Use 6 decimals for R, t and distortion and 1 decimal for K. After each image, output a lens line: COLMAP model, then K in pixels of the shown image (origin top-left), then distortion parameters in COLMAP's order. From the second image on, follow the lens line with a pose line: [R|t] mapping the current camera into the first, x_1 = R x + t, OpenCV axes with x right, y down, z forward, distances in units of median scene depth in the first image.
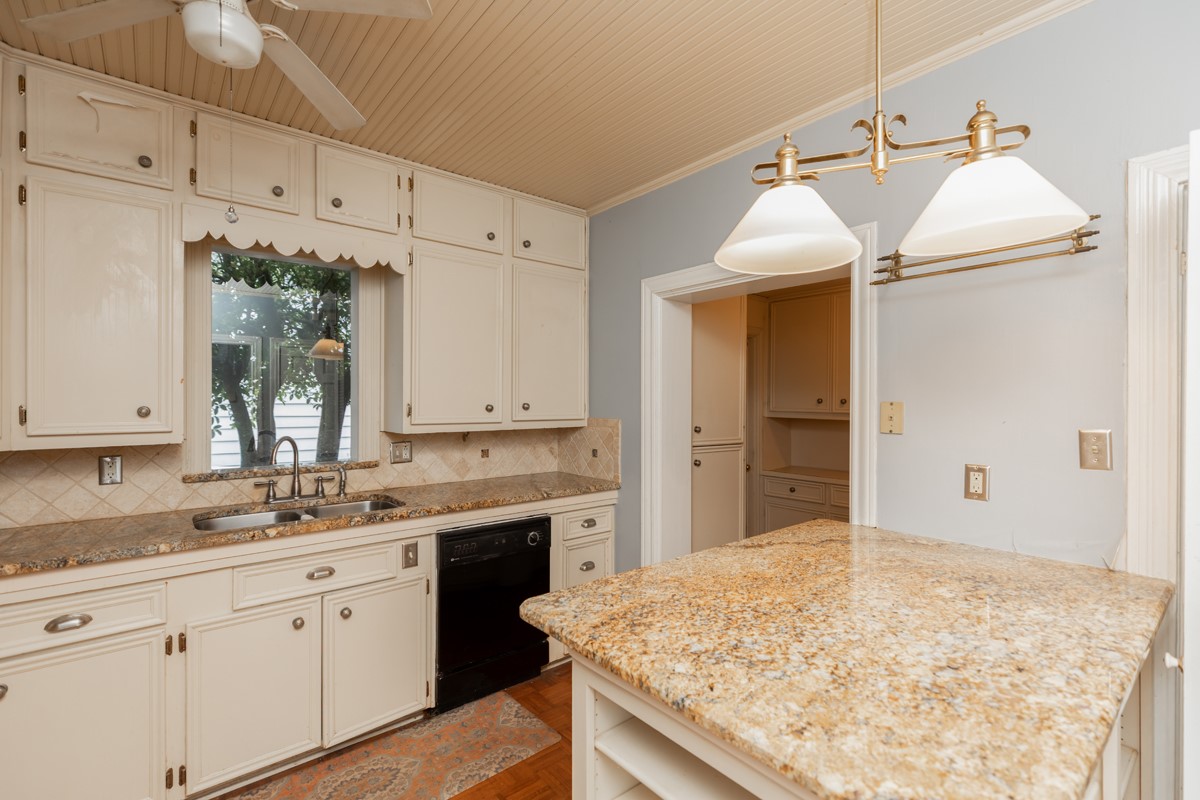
lens RADIAL K [[604.7, 0, 691.6], [0, 604.7, 400.2], [0, 0, 1]] dist [0.005568, 0.000668]
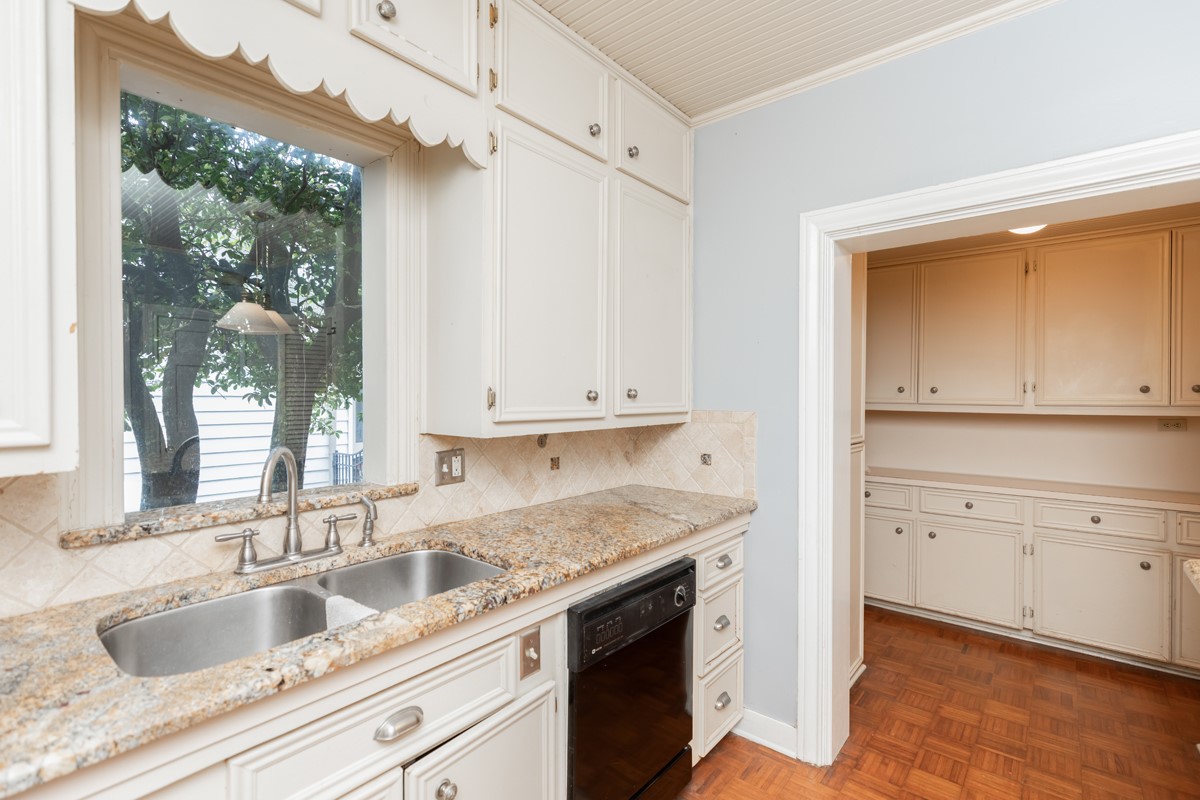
lens RADIAL K [[555.2, 0, 650.6], [0, 555.2, 403.1], [0, 0, 1]] dist [0.001830, 0.000309]
pose [[0.983312, -0.003248, 0.181898, -0.486415], [0.000596, 0.999893, 0.014632, 0.015647], [-0.181926, -0.014280, 0.983208, 0.513145]]
